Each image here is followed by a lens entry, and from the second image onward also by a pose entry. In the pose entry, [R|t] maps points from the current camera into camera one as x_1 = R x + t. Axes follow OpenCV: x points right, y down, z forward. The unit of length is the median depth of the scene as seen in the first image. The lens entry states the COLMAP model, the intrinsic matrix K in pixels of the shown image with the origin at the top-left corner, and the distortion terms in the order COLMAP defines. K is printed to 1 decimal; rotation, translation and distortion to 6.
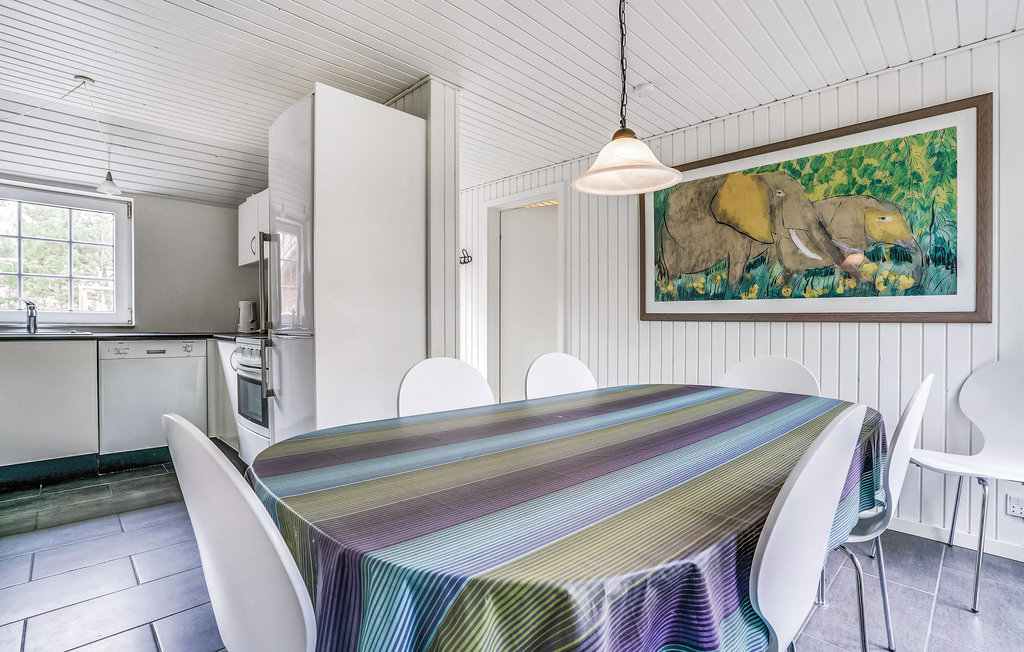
lens RADIAL K [[476.8, 0, 512.0], [0, 476.8, 326.0], [0, 0, 1]] dist [-0.000797, -0.000002]
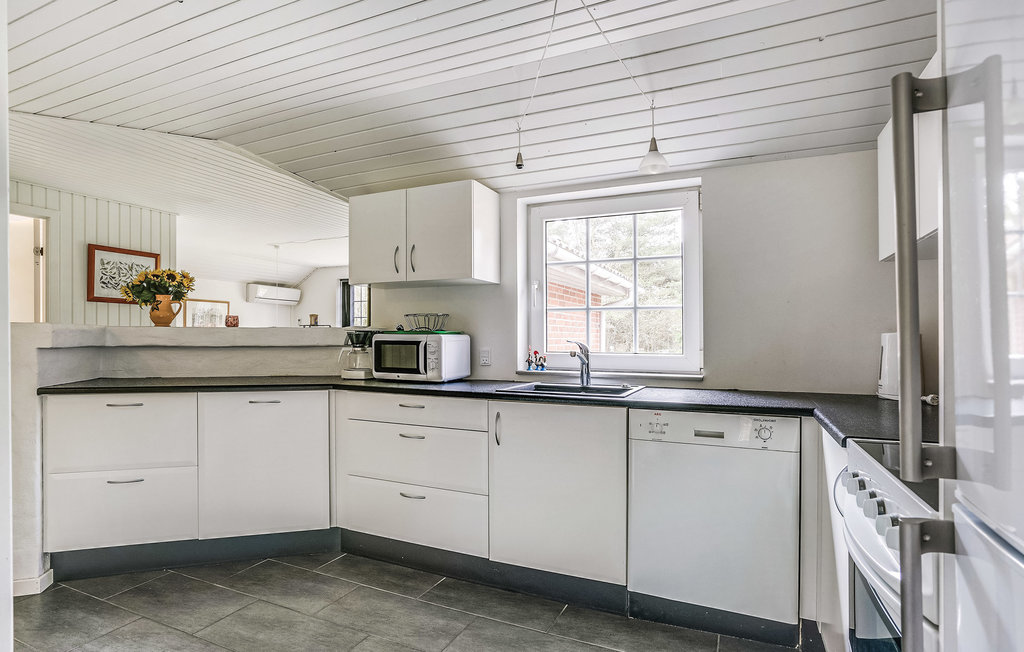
lens RADIAL K [[518.1, 0, 493.4], [0, 518.1, 332.8], [0, 0, 1]] dist [-0.003652, -0.000160]
pose [[0.358299, -0.012242, -0.933527, -0.277610], [-0.007485, 0.999844, -0.015984, -0.051884], [0.933577, 0.012715, 0.358152, 0.554601]]
